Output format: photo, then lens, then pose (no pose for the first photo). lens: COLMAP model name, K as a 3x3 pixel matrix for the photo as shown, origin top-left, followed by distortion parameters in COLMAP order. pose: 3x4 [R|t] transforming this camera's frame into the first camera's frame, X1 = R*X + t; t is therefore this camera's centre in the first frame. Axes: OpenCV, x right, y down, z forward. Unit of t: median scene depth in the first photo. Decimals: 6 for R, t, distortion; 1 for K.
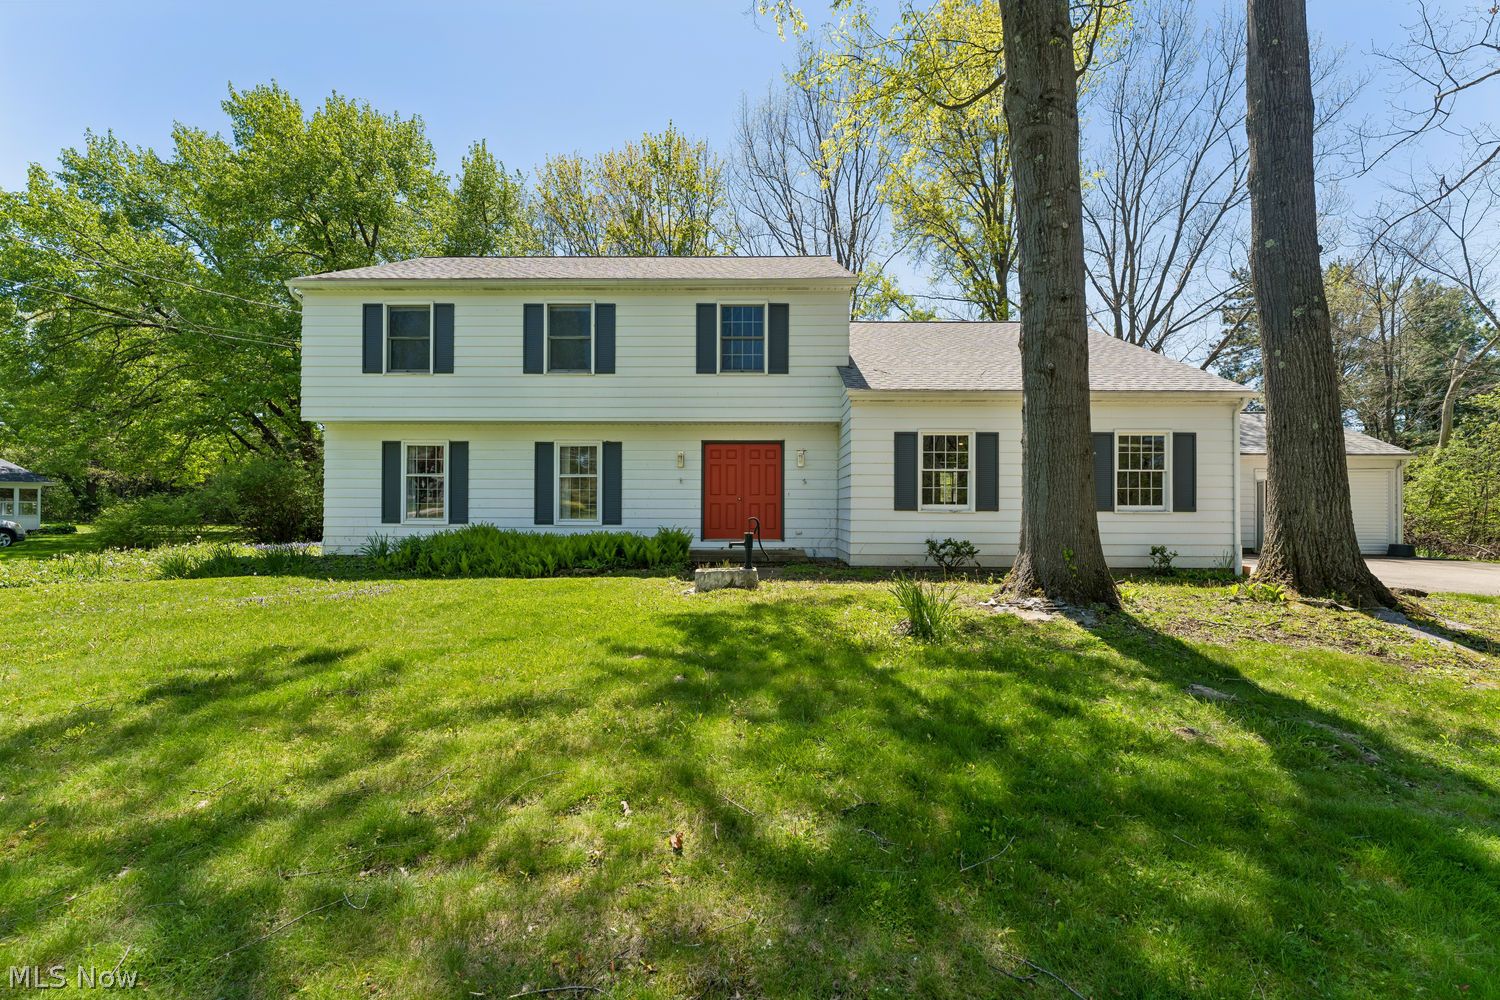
lens RADIAL K [[602.4, 0, 748.4], [0, 602.4, 495.2], [0, 0, 1]] dist [0.001659, -0.000394]
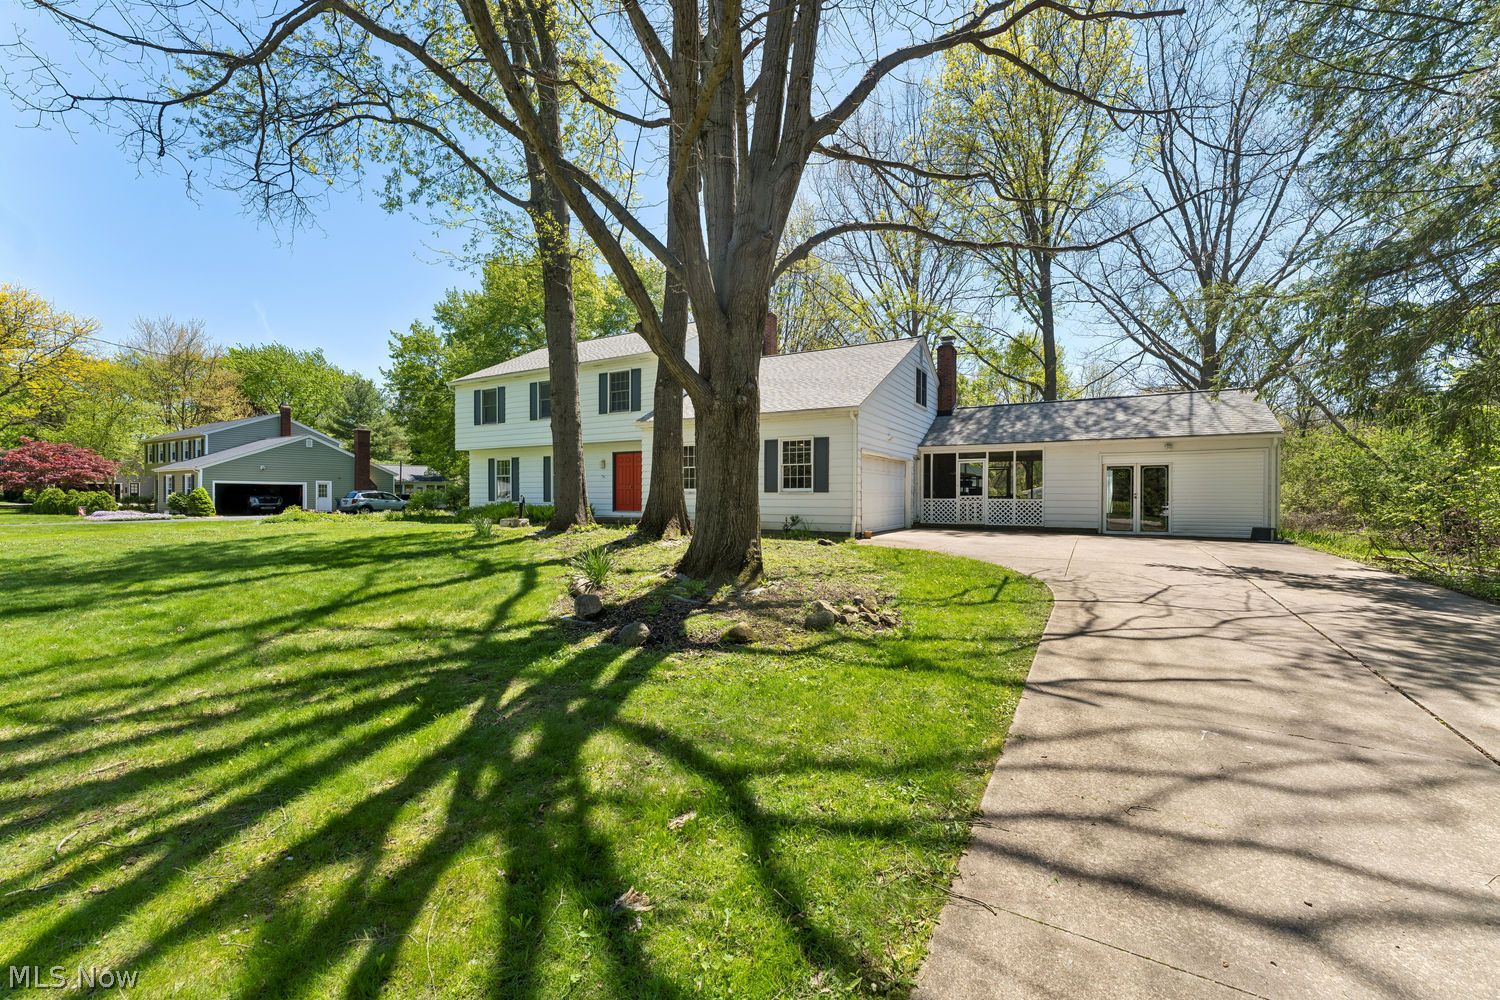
lens RADIAL K [[602.4, 0, 753.7], [0, 602.4, 501.6], [0, 0, 1]] dist [0.001659, -0.000394]
pose [[0.872386, 0.000690, -0.488818, 1.117266], [0.014768, 0.999505, 0.027767, 0.006725], [0.488595, -0.031443, 0.871944, -0.289622]]
